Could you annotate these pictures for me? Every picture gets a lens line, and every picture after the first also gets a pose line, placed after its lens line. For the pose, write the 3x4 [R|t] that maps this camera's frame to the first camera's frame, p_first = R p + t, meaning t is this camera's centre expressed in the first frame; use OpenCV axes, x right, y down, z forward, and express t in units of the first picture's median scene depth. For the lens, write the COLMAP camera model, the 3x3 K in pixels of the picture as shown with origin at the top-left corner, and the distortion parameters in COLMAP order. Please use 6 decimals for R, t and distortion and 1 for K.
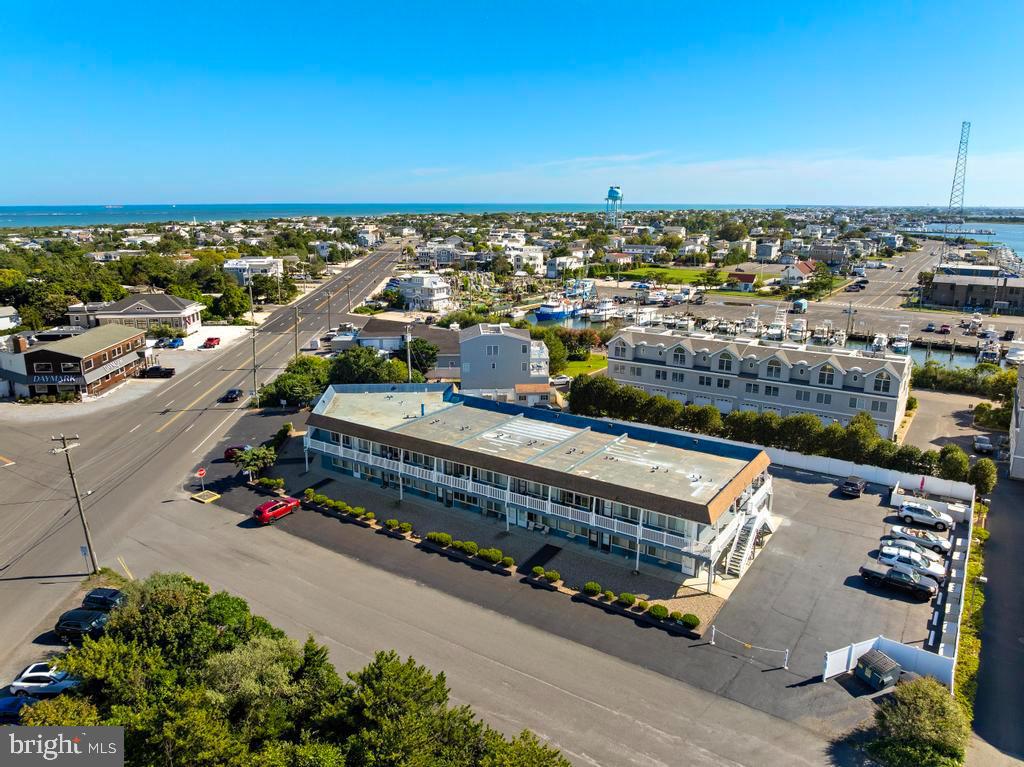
lens RADIAL K [[706.9, 0, 517.3], [0, 706.9, 386.5], [0, 0, 1]] dist [-0.035306, -0.002164]
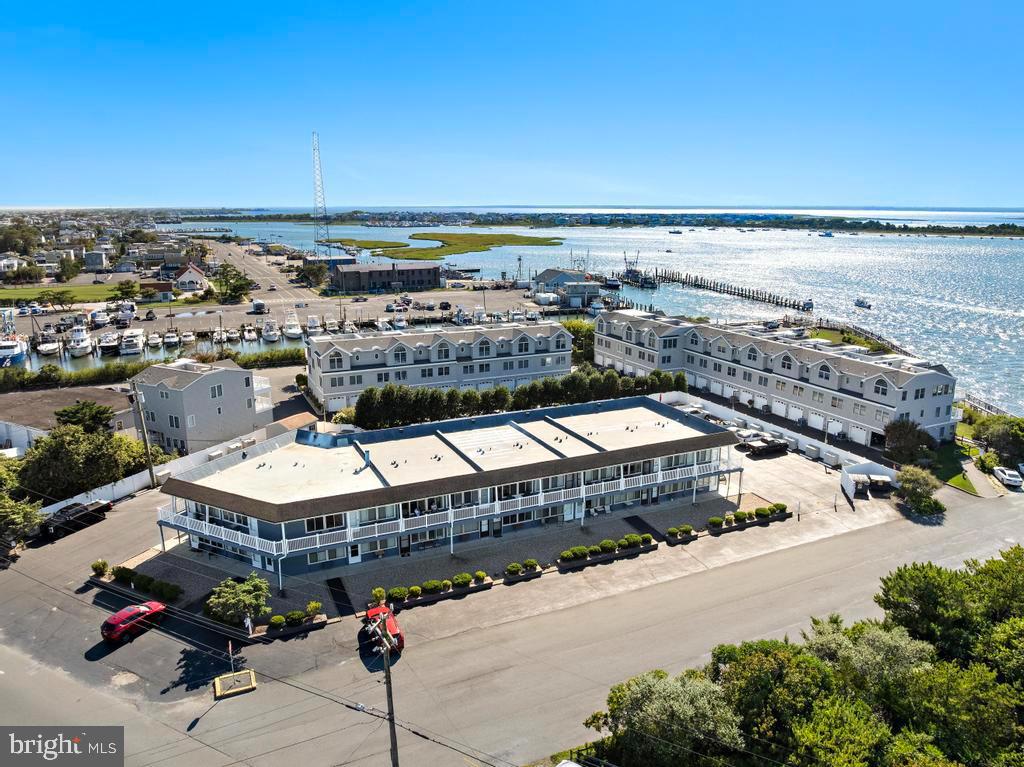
lens RADIAL K [[706.9, 0, 517.3], [0, 706.9, 386.5], [0, 0, 1]] dist [-0.035306, -0.002164]
pose [[0.531423, -0.211427, 0.820298, -0.792406], [0.213689, 0.970495, 0.111703, -0.114873], [-0.819712, 0.115927, 0.560922, 0.444329]]
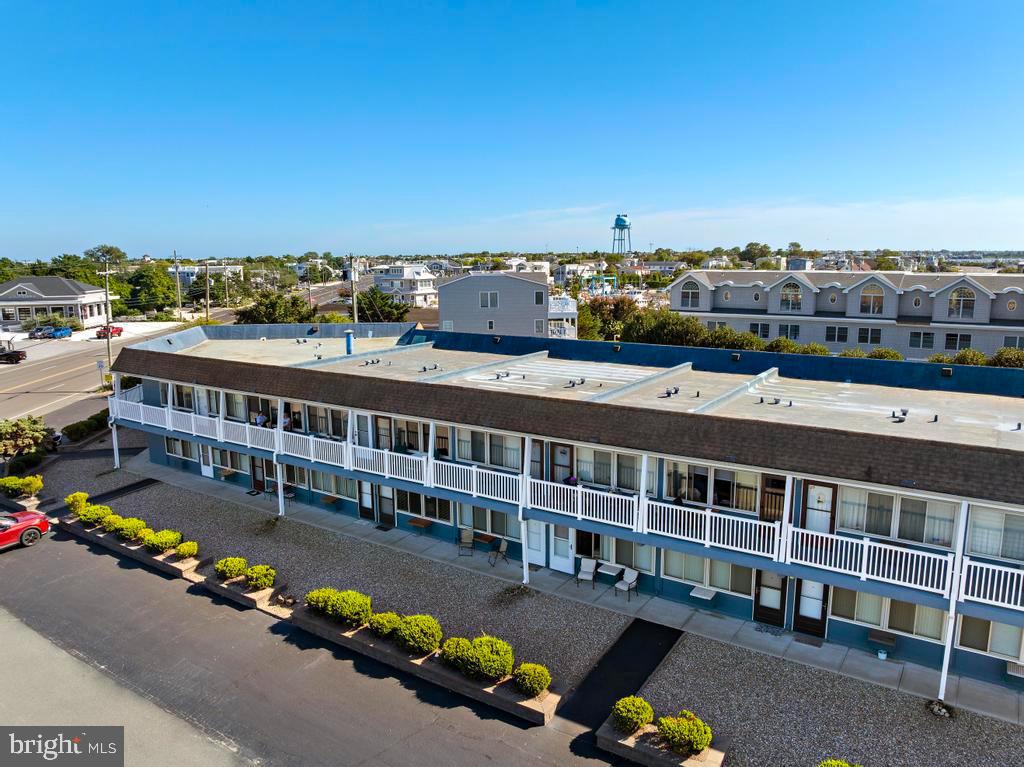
lens RADIAL K [[733.2, 0, 512.0], [0, 733.2, 383.5], [0, 0, 1]] dist [-0.034149, 0.000550]
pose [[0.999852, -0.014257, -0.009623, -0.014473], [0.013503, 0.997141, -0.074344, 0.116028], [0.010656, 0.074204, 0.997186, 0.549575]]
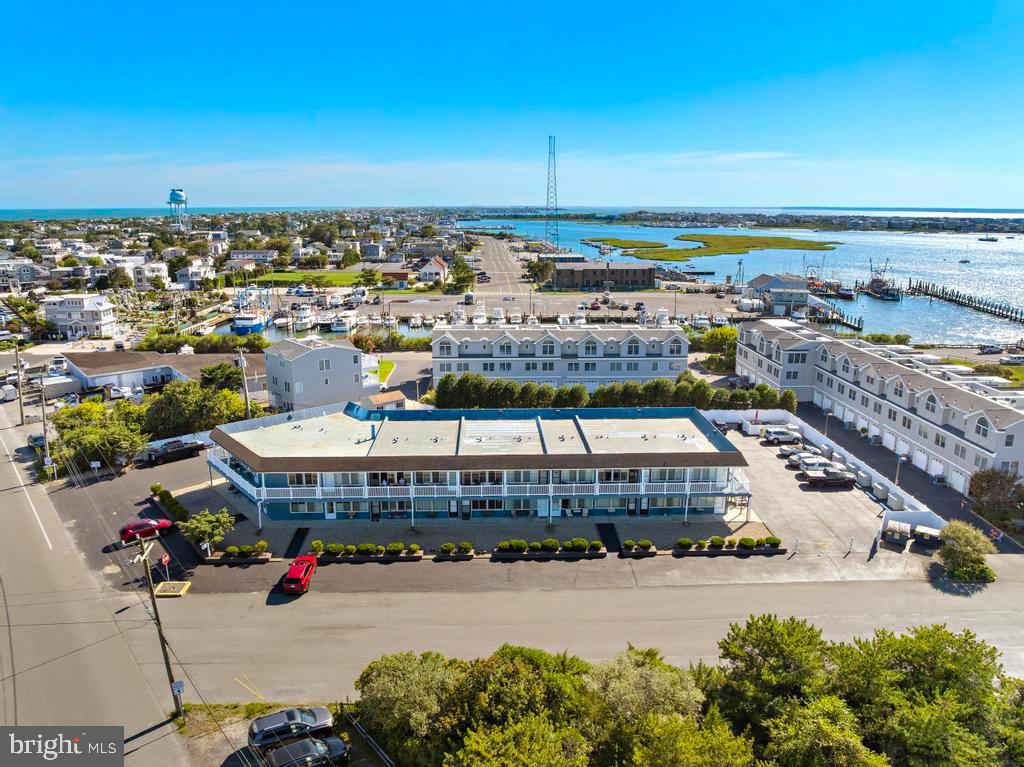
lens RADIAL K [[706.9, 0, 517.3], [0, 706.9, 386.5], [0, 0, 1]] dist [-0.035306, -0.002164]
pose [[0.814618, -0.144726, 0.561650, -0.556358], [0.146536, 0.988308, 0.042131, -0.039728], [-0.561181, 0.047981, 0.826301, 0.154152]]
